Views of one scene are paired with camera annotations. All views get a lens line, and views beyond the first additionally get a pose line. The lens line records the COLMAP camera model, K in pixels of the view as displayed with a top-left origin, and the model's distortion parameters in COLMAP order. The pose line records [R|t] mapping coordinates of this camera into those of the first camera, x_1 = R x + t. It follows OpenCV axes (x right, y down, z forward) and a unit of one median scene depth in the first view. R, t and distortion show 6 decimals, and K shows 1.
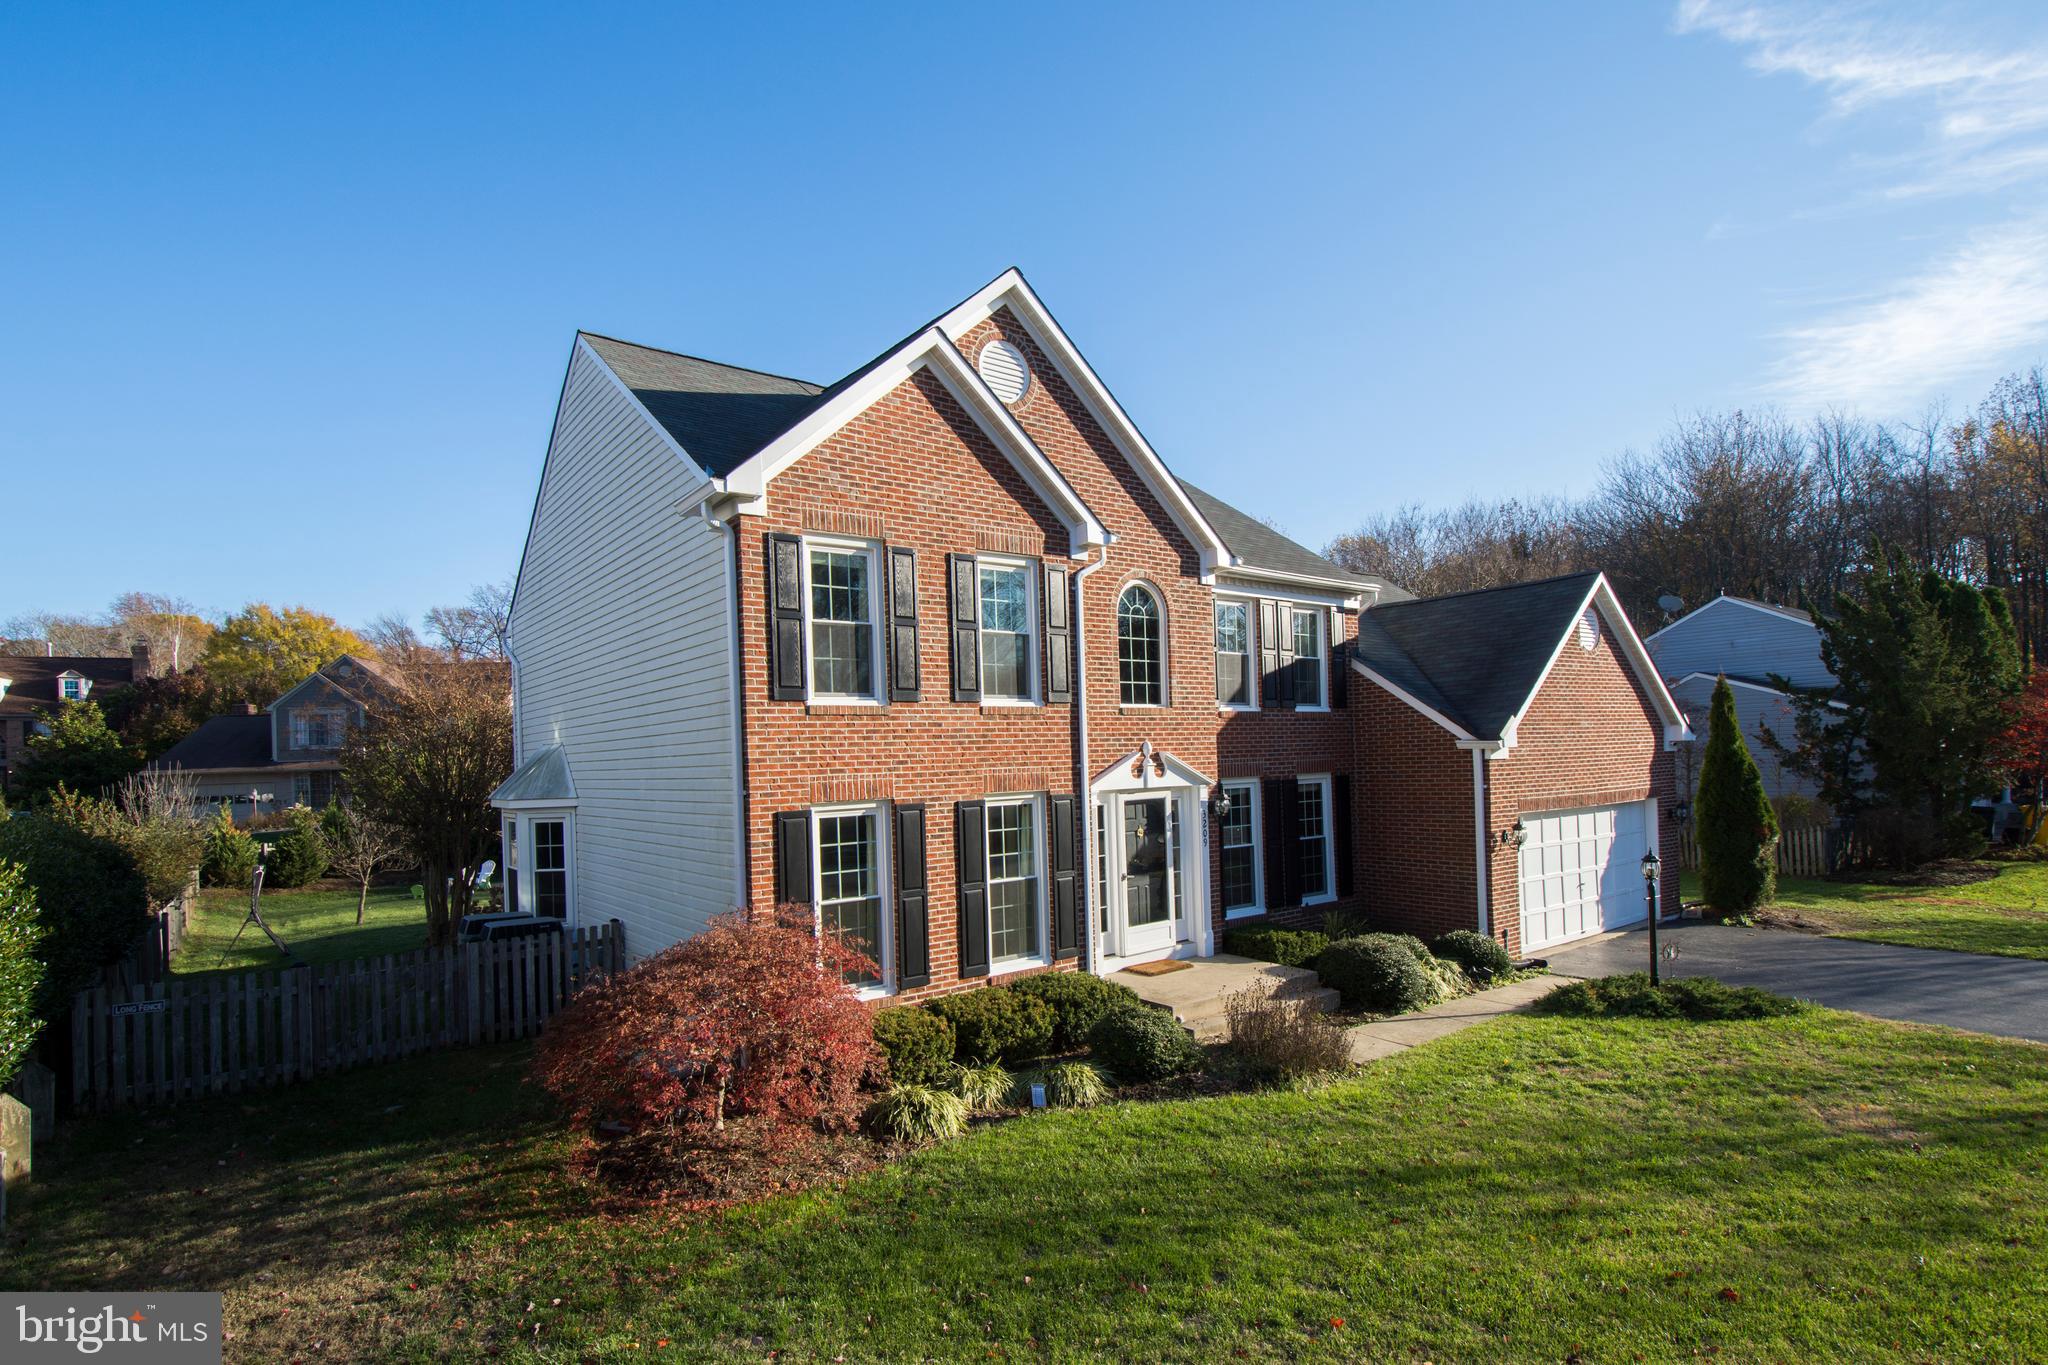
lens RADIAL K [[933.6, 0, 887.9], [0, 933.6, 624.0], [0, 0, 1]] dist [0.018631, -0.005712]
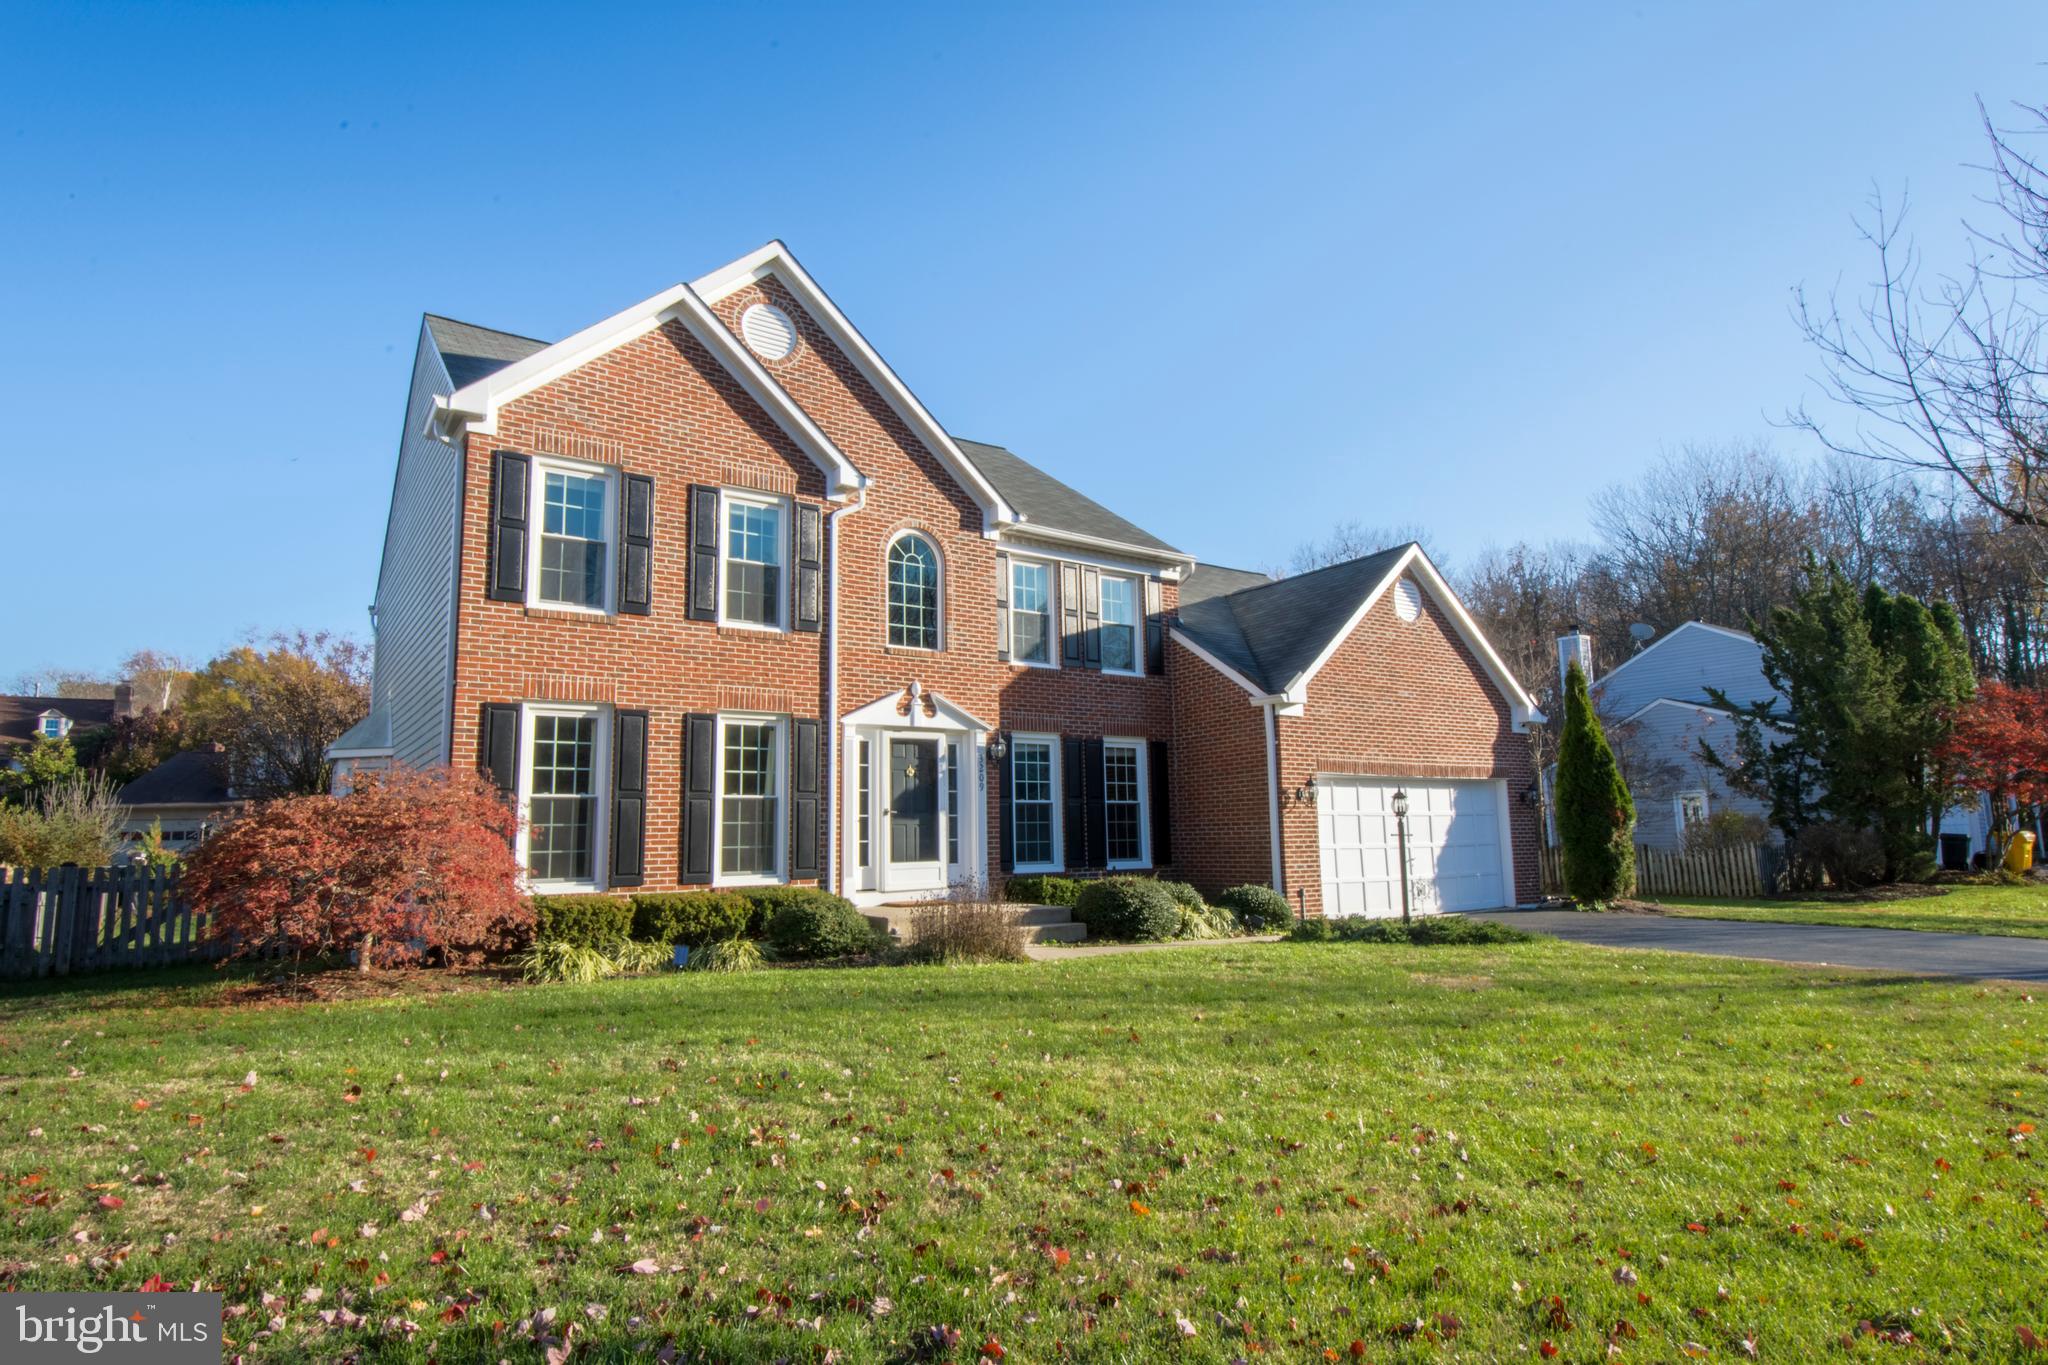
lens RADIAL K [[972.8, 0, 876.7], [0, 972.8, 569.4], [0, 0, 1]] dist [0.026622, -0.013259]
pose [[0.999086, 0.004126, -0.042537, 0.293712], [-0.009441, 0.992046, -0.125523, 0.144997], [0.041681, 0.125810, 0.991178, -0.088514]]
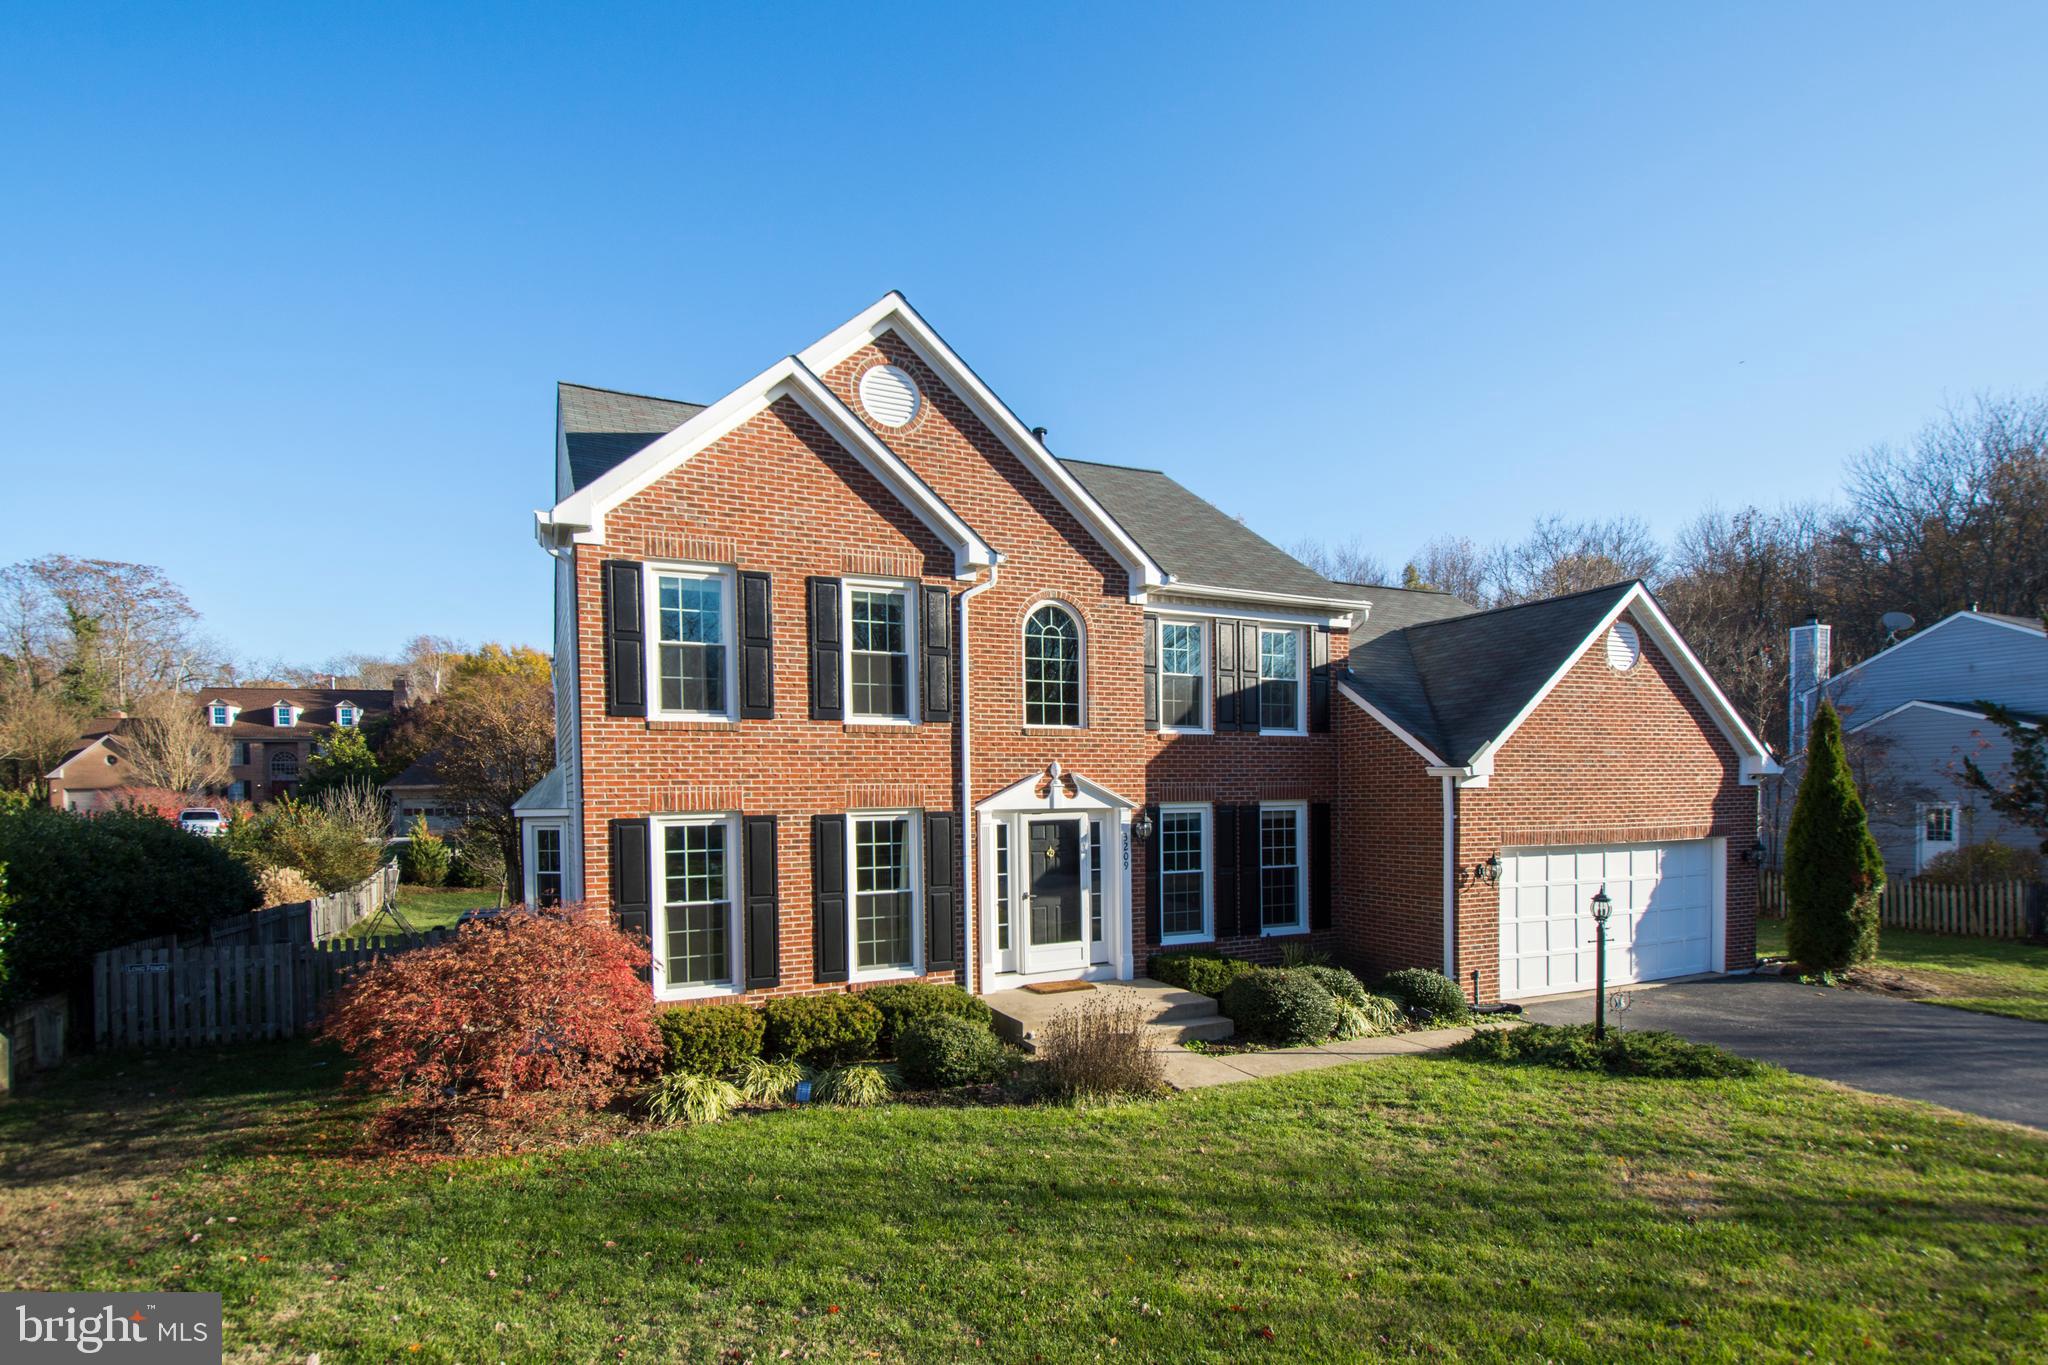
lens RADIAL K [[907.7, 0, 920.6], [0, 907.7, 685.6], [0, 0, 1]] dist [0.024262, -0.008429]
pose [[0.983006, -0.003286, -0.183542, 0.330238], [0.008735, 0.999545, 0.028887, 0.015433], [0.183363, -0.029999, 0.982587, 0.026695]]
